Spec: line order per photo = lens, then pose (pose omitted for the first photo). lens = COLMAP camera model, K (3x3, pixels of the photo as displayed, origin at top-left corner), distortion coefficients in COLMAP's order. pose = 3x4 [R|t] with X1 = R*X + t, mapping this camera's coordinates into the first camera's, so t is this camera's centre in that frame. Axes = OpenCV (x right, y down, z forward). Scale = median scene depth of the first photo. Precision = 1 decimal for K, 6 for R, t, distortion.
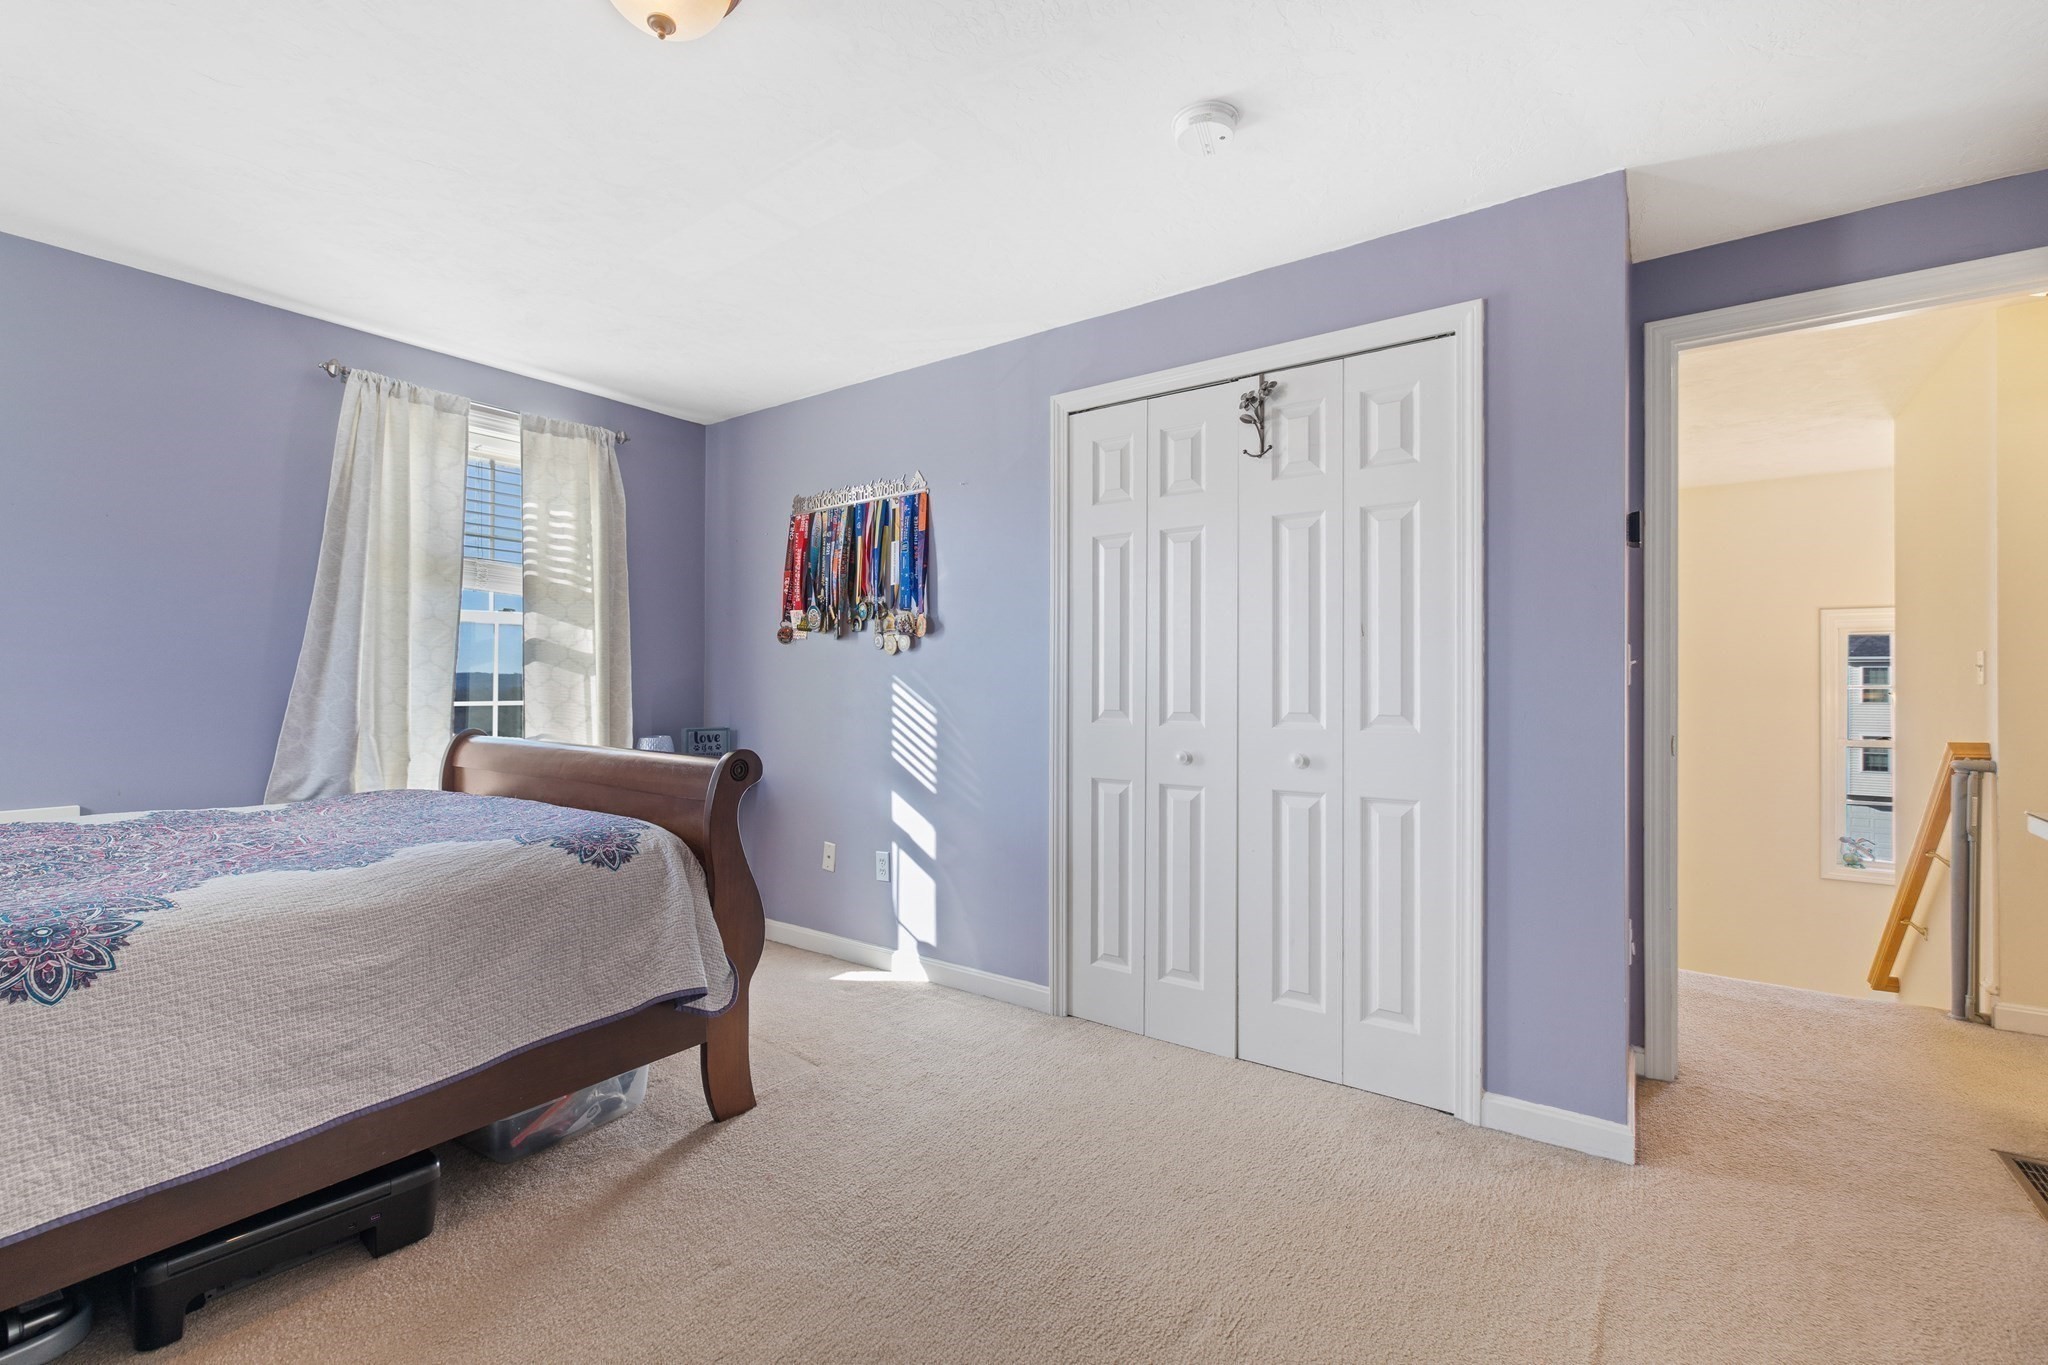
lens RADIAL K [[882.8, 0, 1023.3], [0, 882.8, 672.0], [0, 0, 1]] dist [-0.003166, 0.001439]
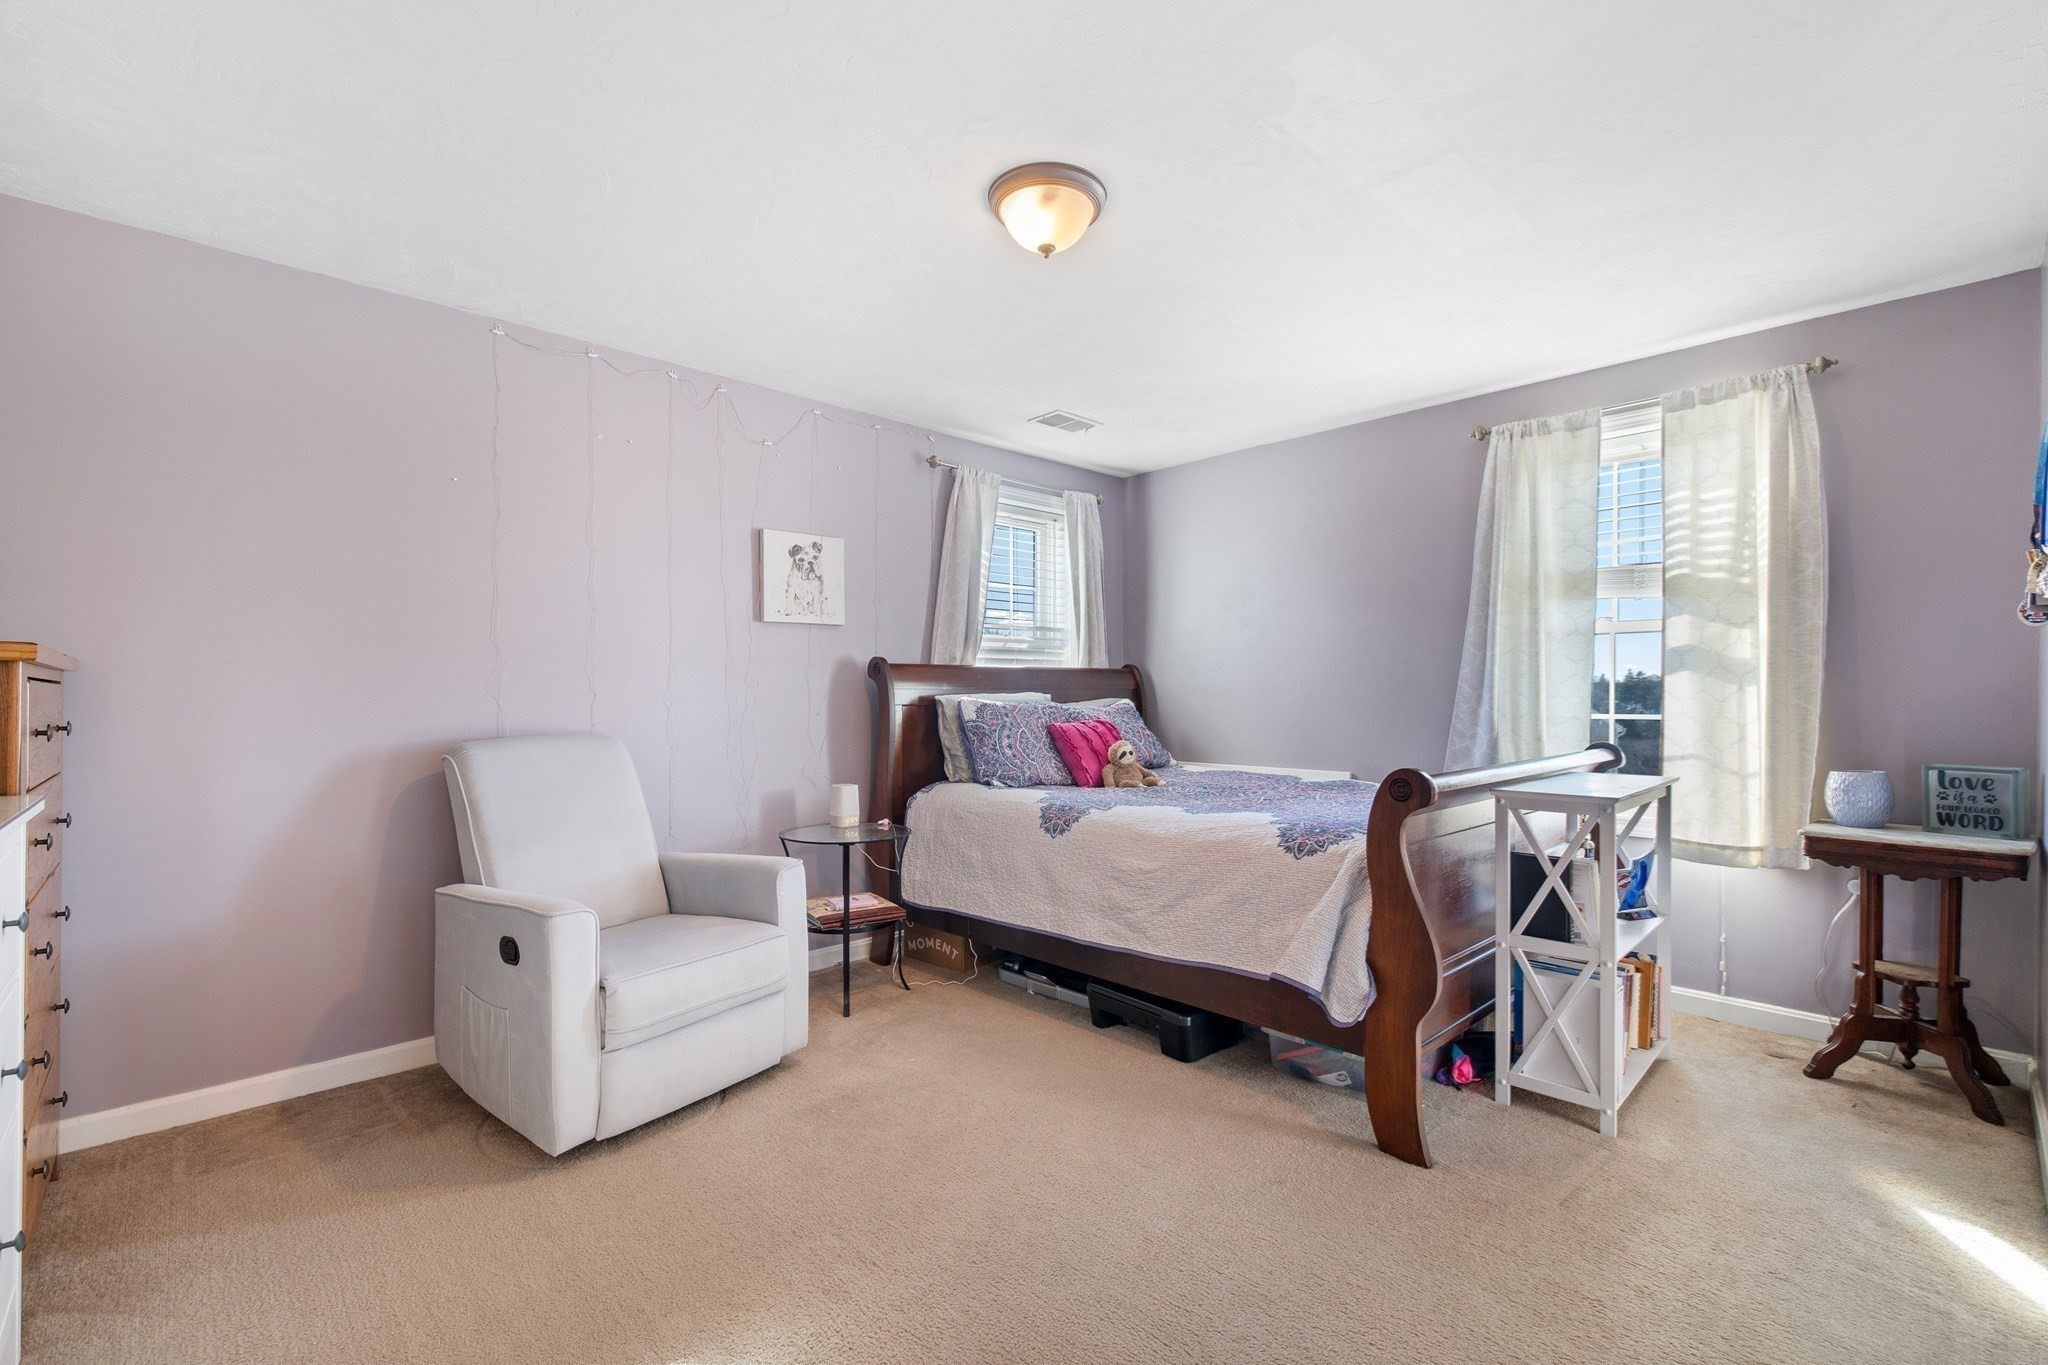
lens RADIAL K [[882.8, 0, 1024.8], [0, 882.8, 698.3], [0, 0, 1]] dist [-0.003166, 0.001439]
pose [[-0.179691, -0.000686, -0.983723, 0.437593], [0.013082, 0.999910, -0.003087, 0.009664], [0.983636, -0.013424, -0.179666, 0.516803]]
